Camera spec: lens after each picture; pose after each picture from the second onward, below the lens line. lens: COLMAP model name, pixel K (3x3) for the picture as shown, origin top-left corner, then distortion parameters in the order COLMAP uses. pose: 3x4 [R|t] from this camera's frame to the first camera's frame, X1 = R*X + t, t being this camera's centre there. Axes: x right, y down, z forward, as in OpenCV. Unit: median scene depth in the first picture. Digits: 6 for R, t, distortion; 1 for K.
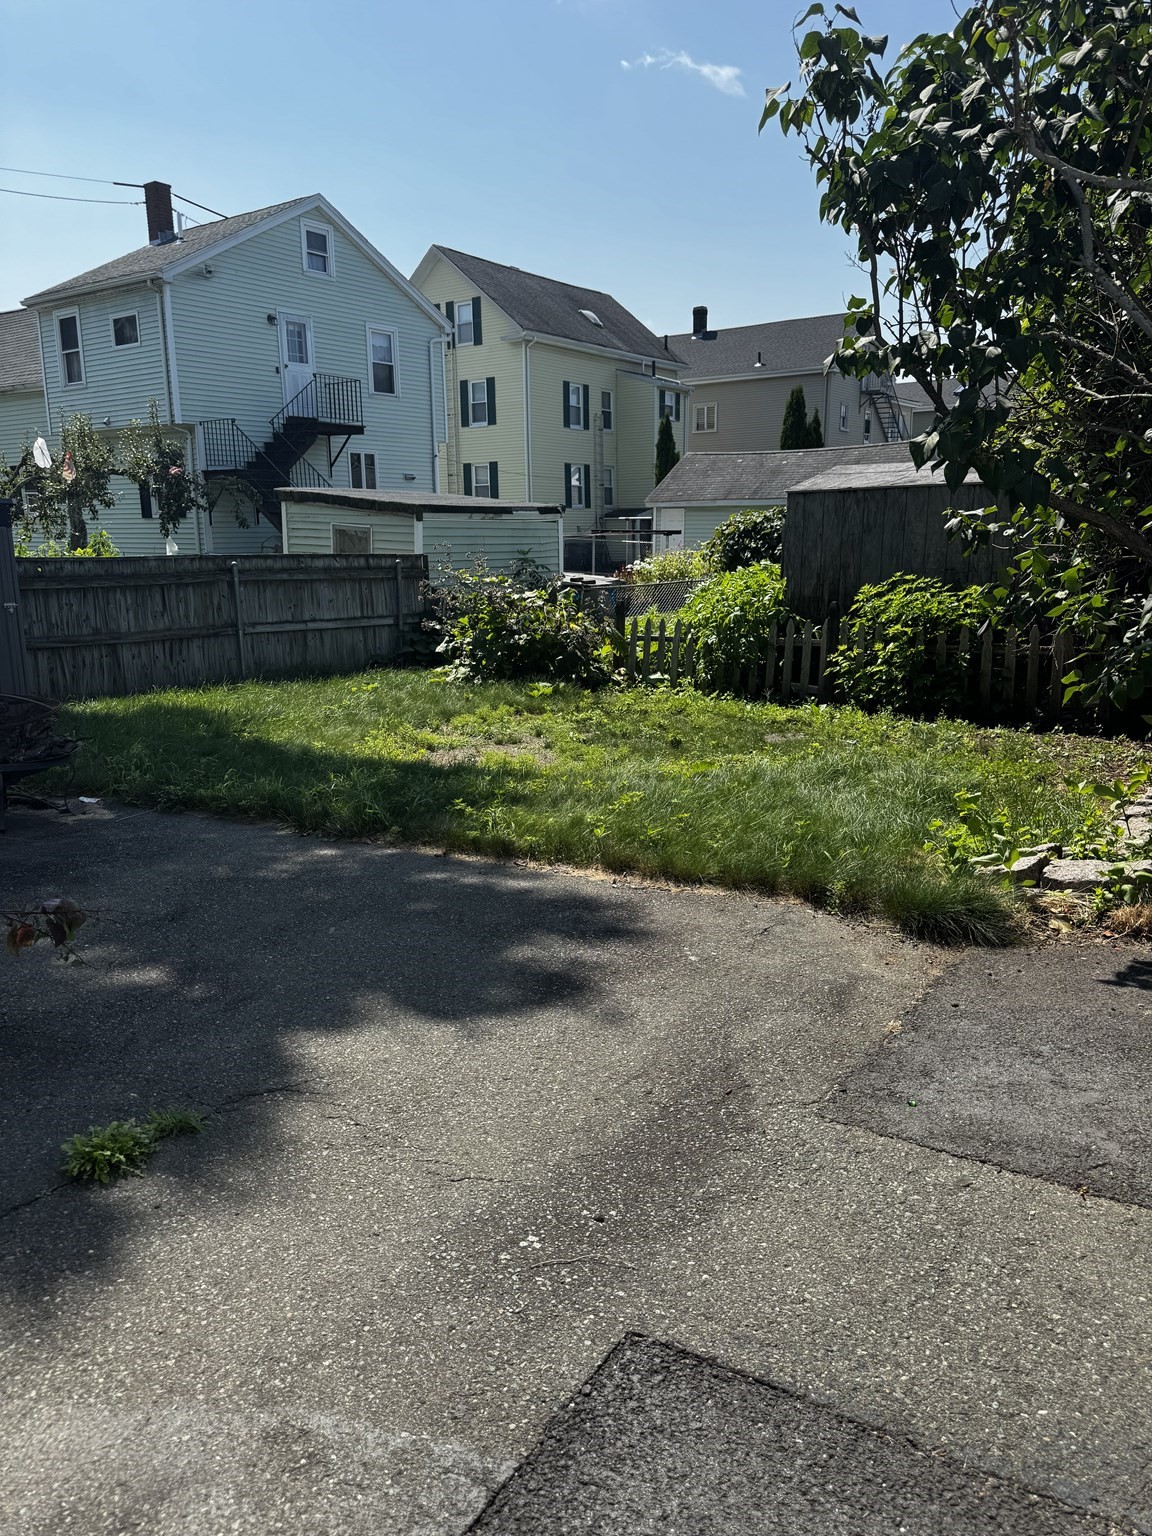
lens RADIAL K [[1076.3, 0, 576.0], [0, 1076.3, 768.0], [0, 0, 1]] dist [0.185003, -0.437627]
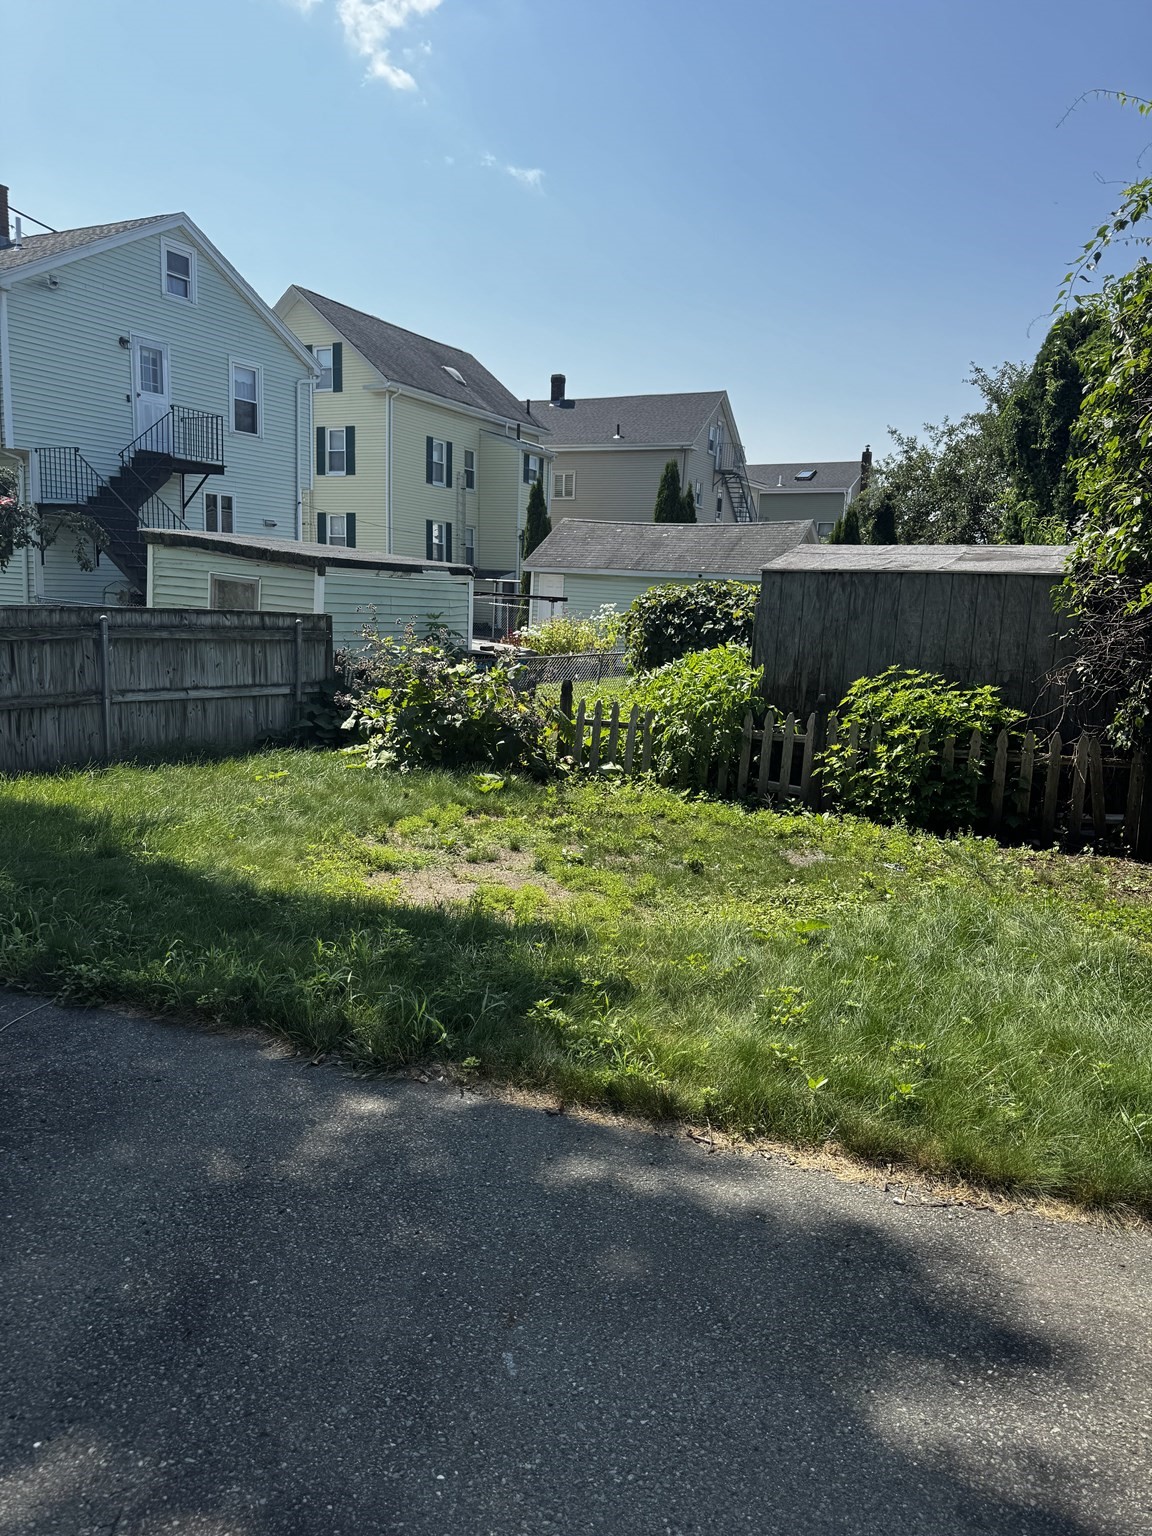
lens RADIAL K [[1078.2, 0, 580.7], [0, 1078.2, 768.1], [0, 0, 1]] dist [0.161301, -0.325942]
pose [[0.986601, 0.025880, 0.161085, -0.087453], [-0.017254, 0.998352, -0.054723, -0.035072], [-0.162235, 0.051211, 0.985422, 0.137594]]
